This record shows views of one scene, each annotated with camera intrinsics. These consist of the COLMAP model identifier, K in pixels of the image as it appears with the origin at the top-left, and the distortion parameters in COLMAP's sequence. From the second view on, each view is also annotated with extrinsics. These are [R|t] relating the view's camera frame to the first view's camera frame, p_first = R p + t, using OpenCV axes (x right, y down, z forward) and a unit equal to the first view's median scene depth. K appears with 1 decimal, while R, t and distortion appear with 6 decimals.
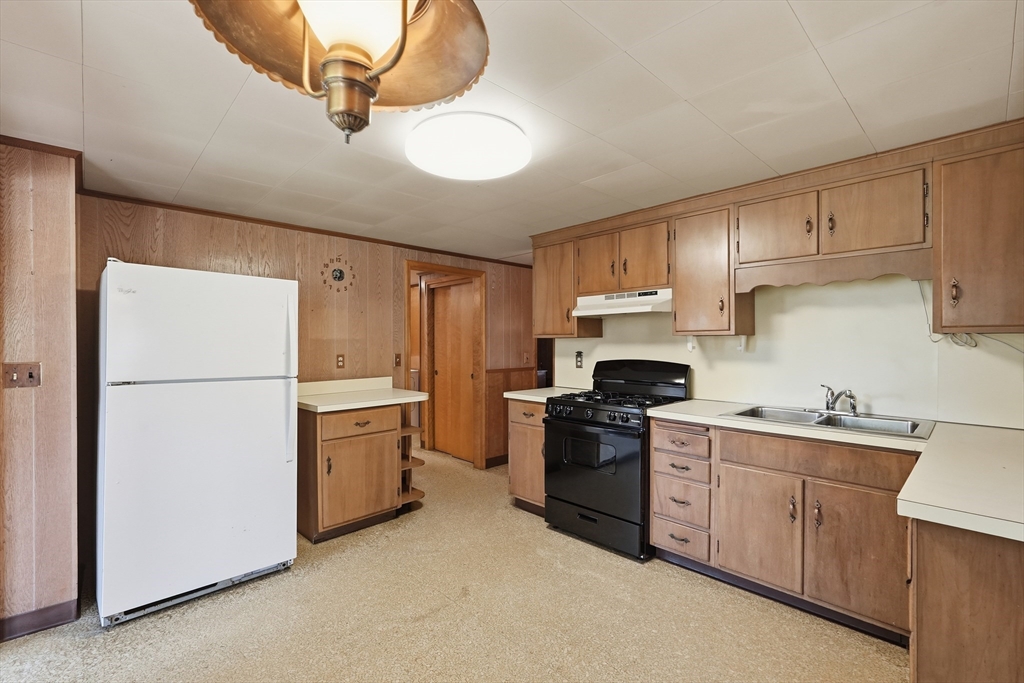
lens RADIAL K [[451.7, 0, 513.1], [0, 451.7, 343.8], [0, 0, 1]] dist [-0.000951, 0.000777]
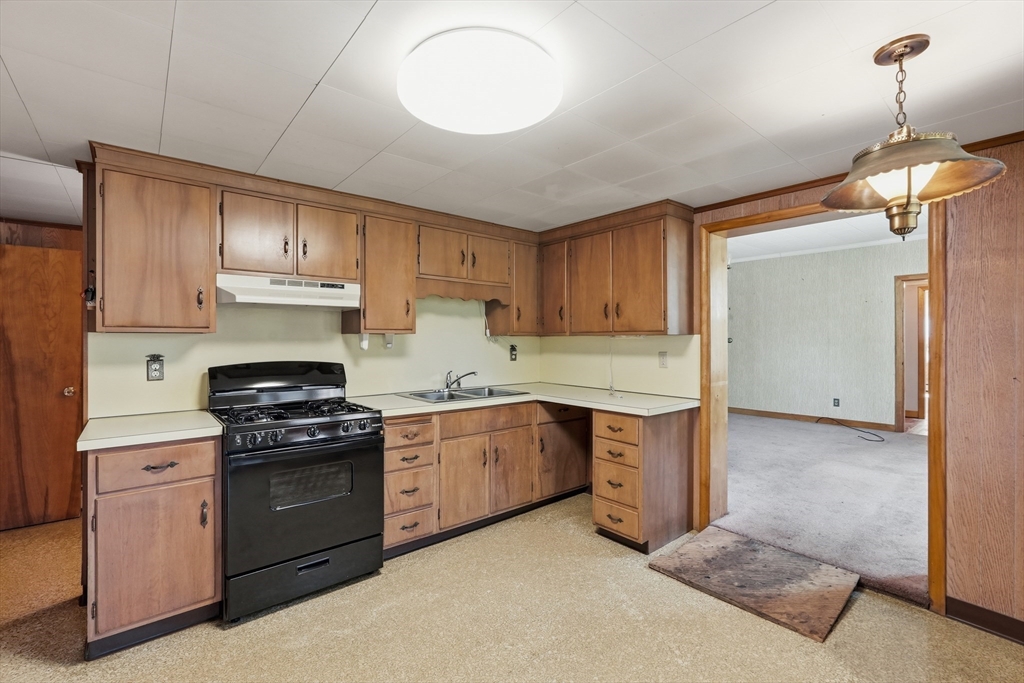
lens RADIAL K [[451.7, 0, 490.4], [0, 451.7, 343.9], [0, 0, 1]] dist [-0.000951, 0.000777]
pose [[0.092617, -0.004527, 0.995692, -0.636577], [0.004438, 0.999982, 0.004134, 0.001977], [-0.995692, 0.004036, 0.092635, 0.684380]]
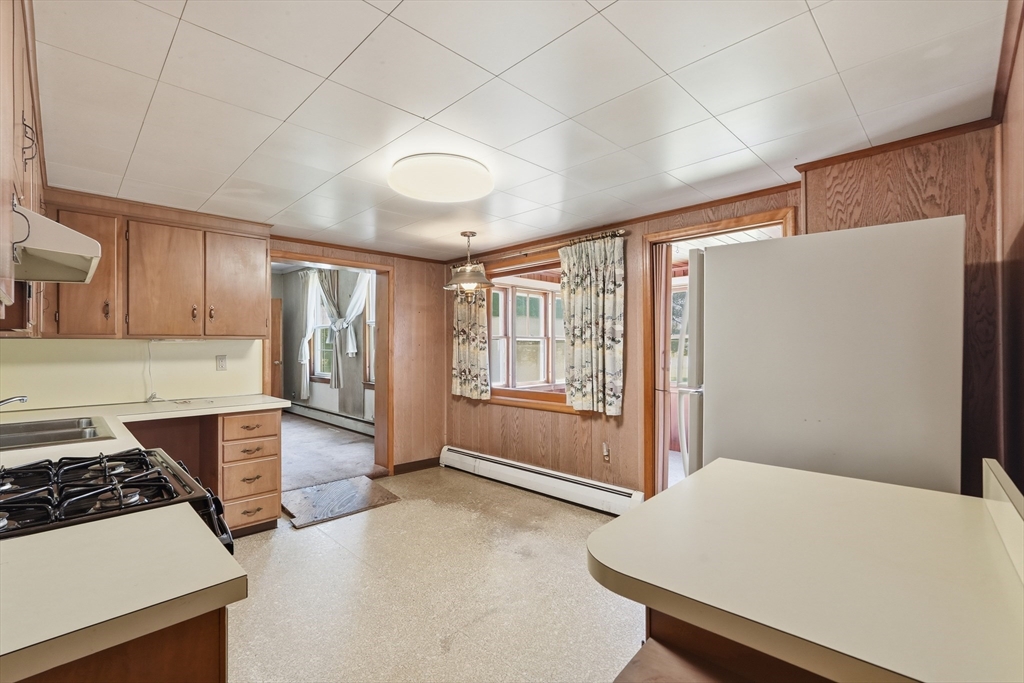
lens RADIAL K [[451.7, 0, 511.3], [0, 451.7, 343.5], [0, 0, 1]] dist [-0.000951, 0.000777]
pose [[-0.999639, 0.006540, -0.026044, -0.184726], [0.006639, 0.999971, -0.003704, 0.006372], [0.026019, -0.003876, -0.999654, 1.627034]]
